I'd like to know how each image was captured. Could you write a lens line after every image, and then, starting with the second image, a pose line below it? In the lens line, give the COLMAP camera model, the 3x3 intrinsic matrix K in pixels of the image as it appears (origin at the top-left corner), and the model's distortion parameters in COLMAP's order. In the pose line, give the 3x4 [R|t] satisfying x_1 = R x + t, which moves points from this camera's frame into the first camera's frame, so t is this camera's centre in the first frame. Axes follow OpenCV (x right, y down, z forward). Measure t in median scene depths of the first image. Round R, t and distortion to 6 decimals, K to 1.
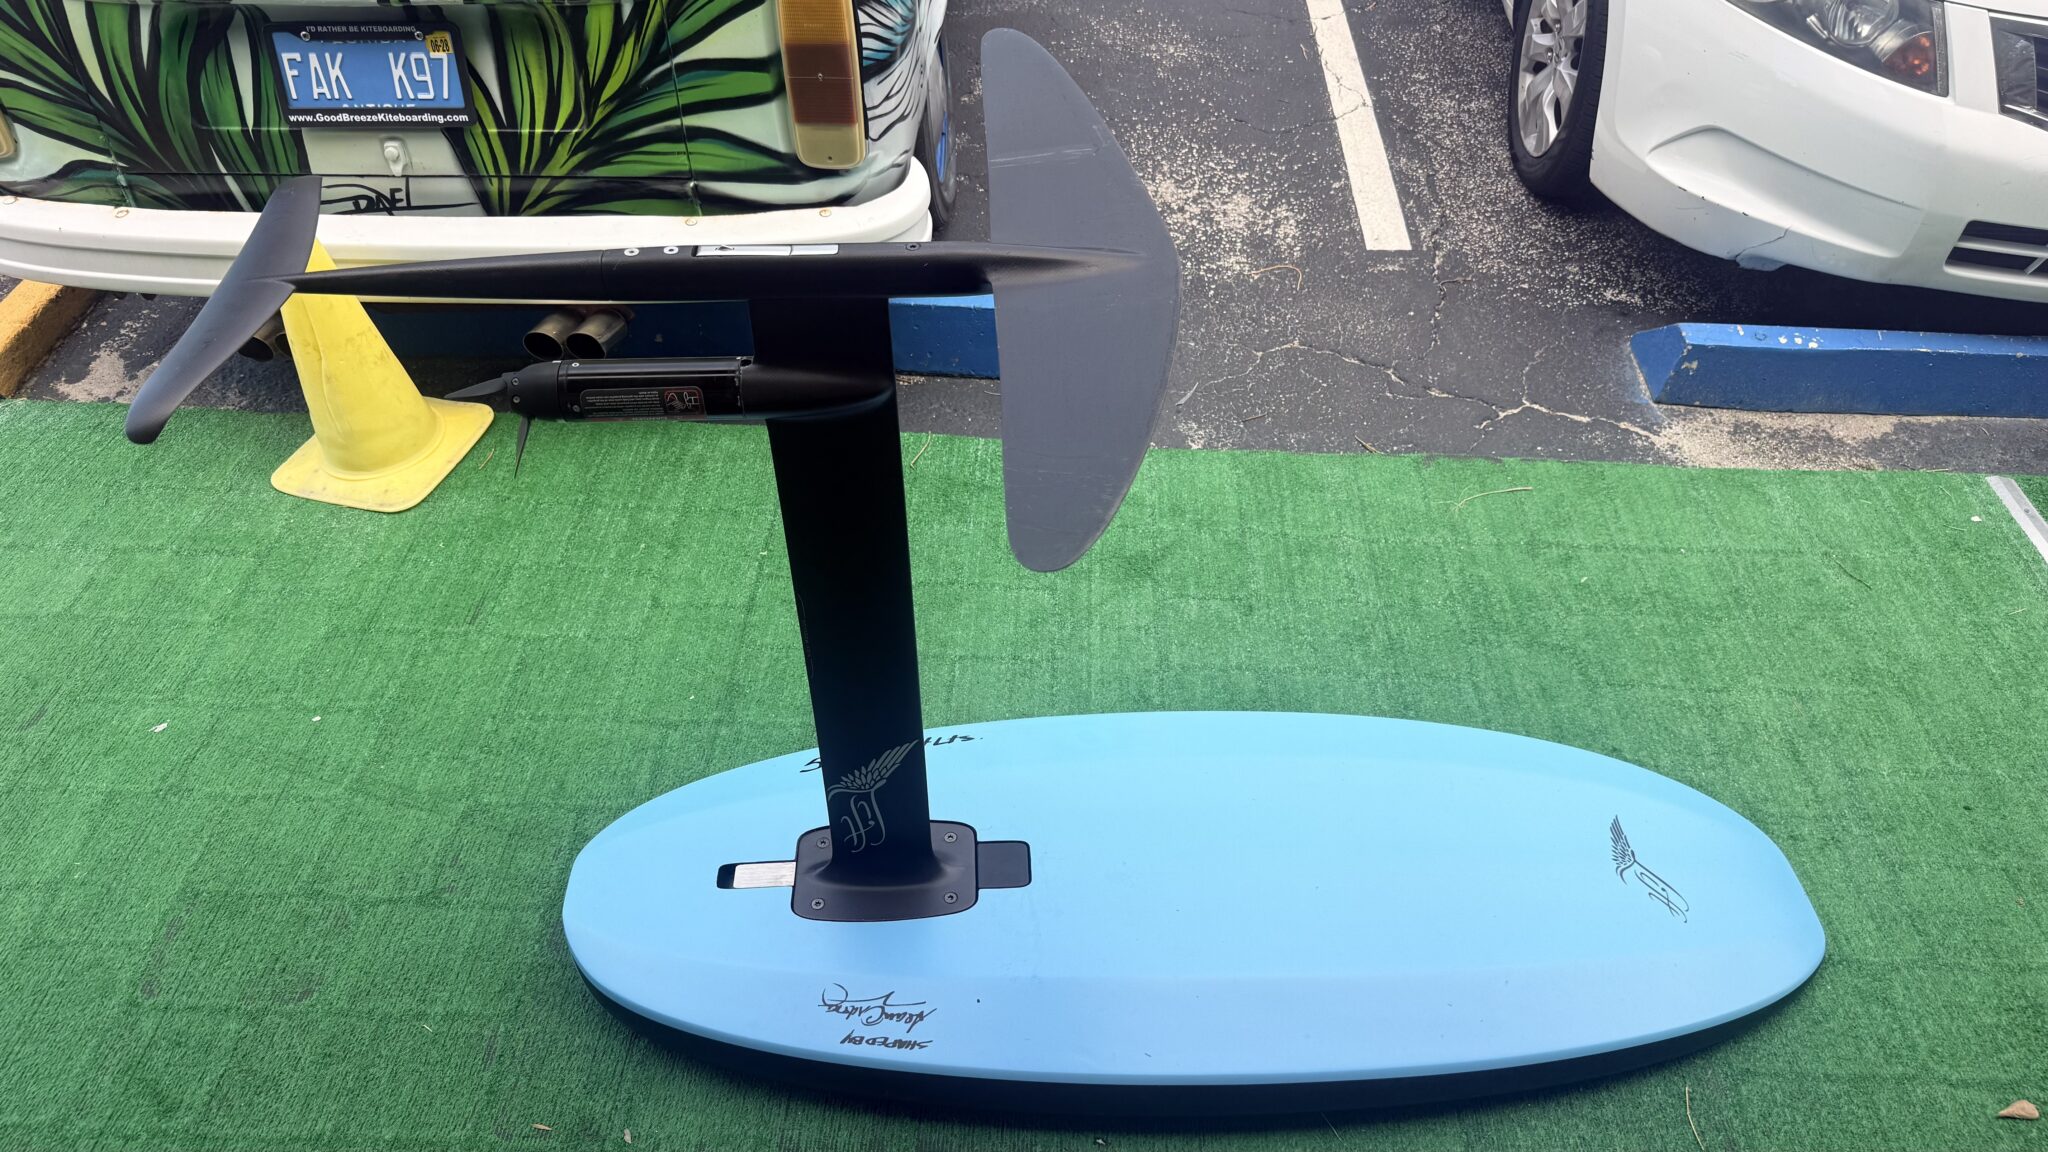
lens RADIAL K [[1429.4, 0, 1028.8], [0, 1429.4, 606.1], [0, 0, 1]] dist [0.024625, -0.052496]
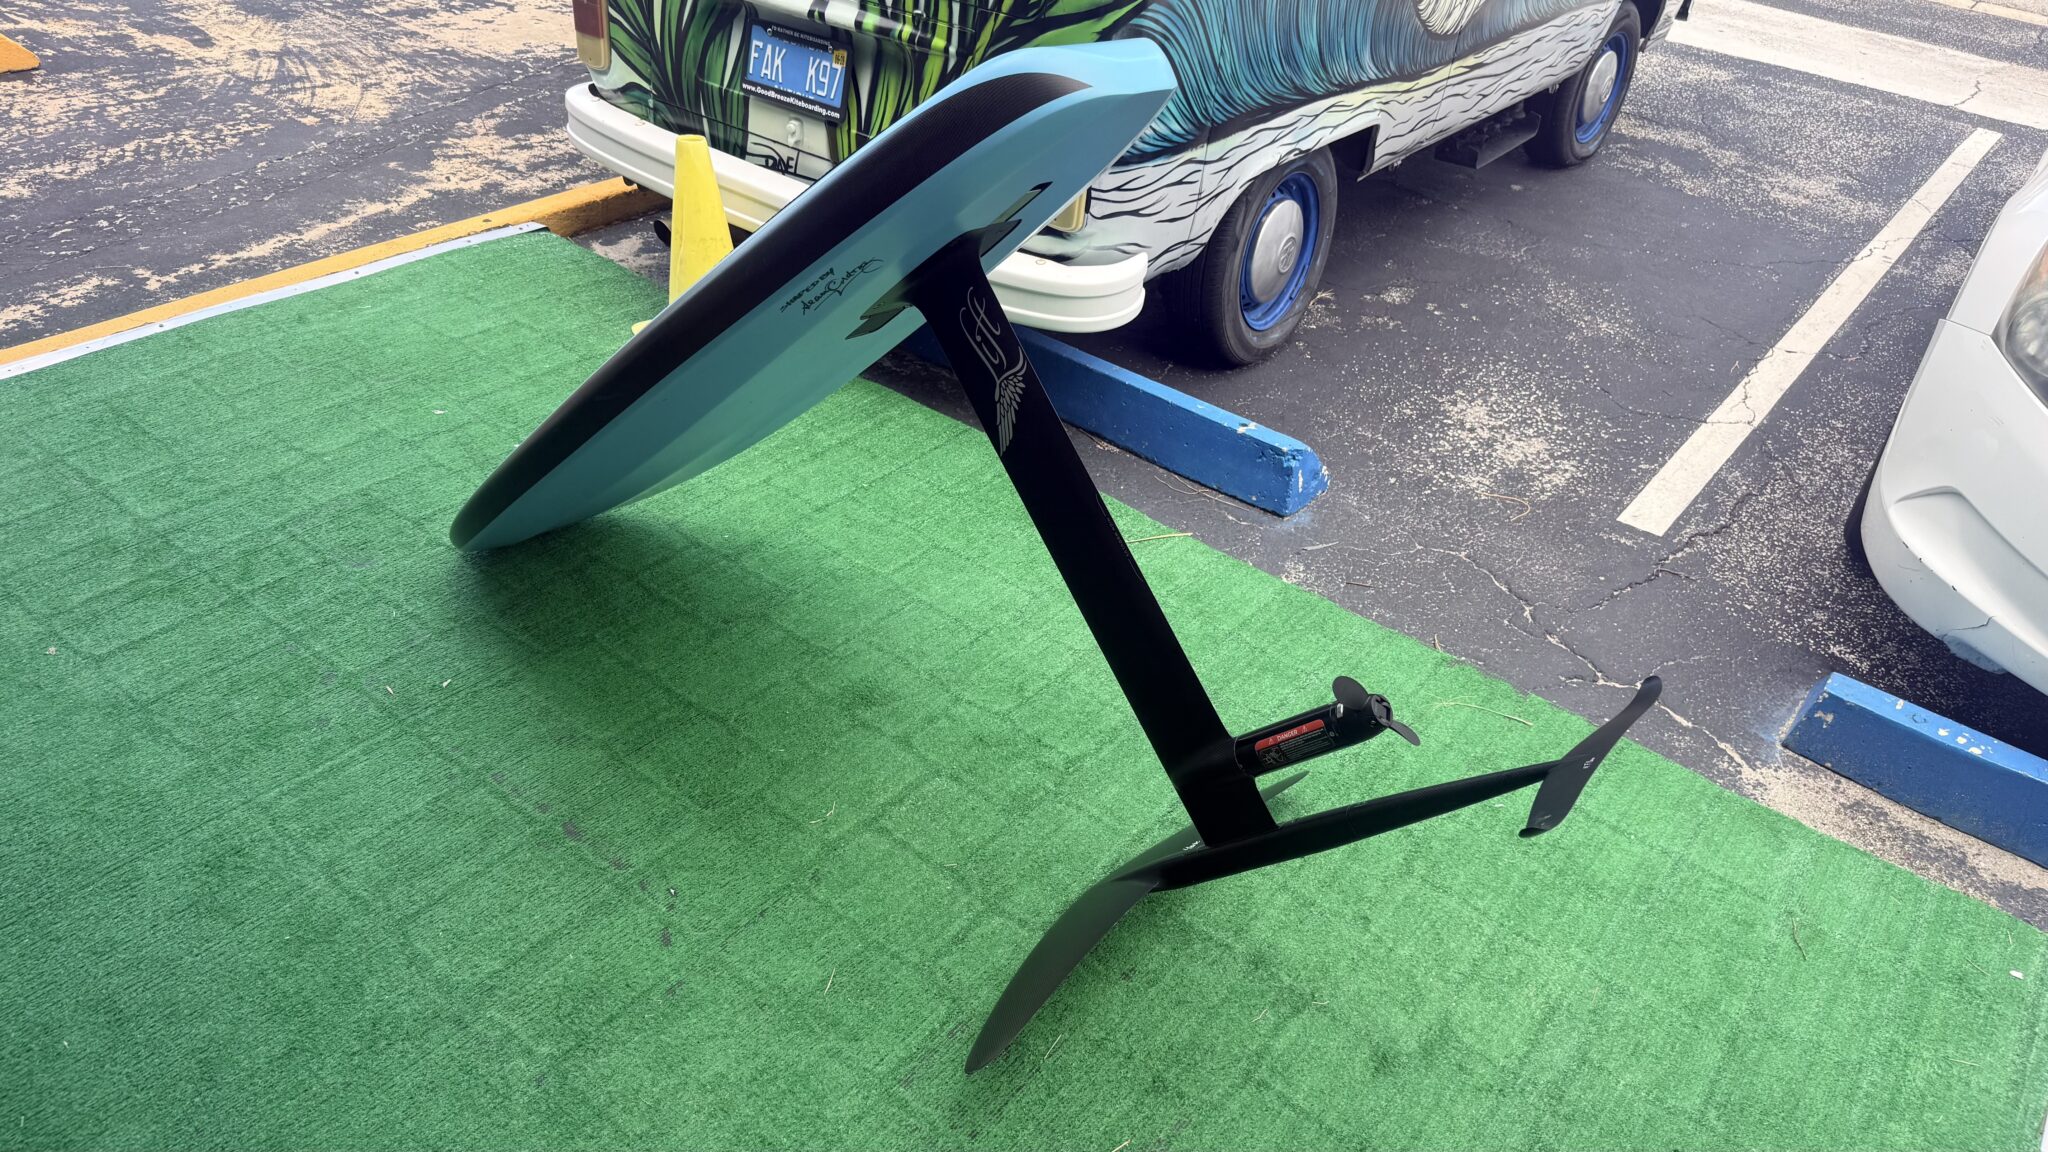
lens RADIAL K [[1429.4, 0, 1024.8], [0, 1429.4, 617.4], [0, 0, 1]] dist [0.024625, -0.052496]
pose [[0.809241, 0.387999, -0.441119, 0.495249], [-0.456736, 0.887773, -0.057024, 0.068807], [0.369488, 0.247621, 0.895635, -0.017582]]
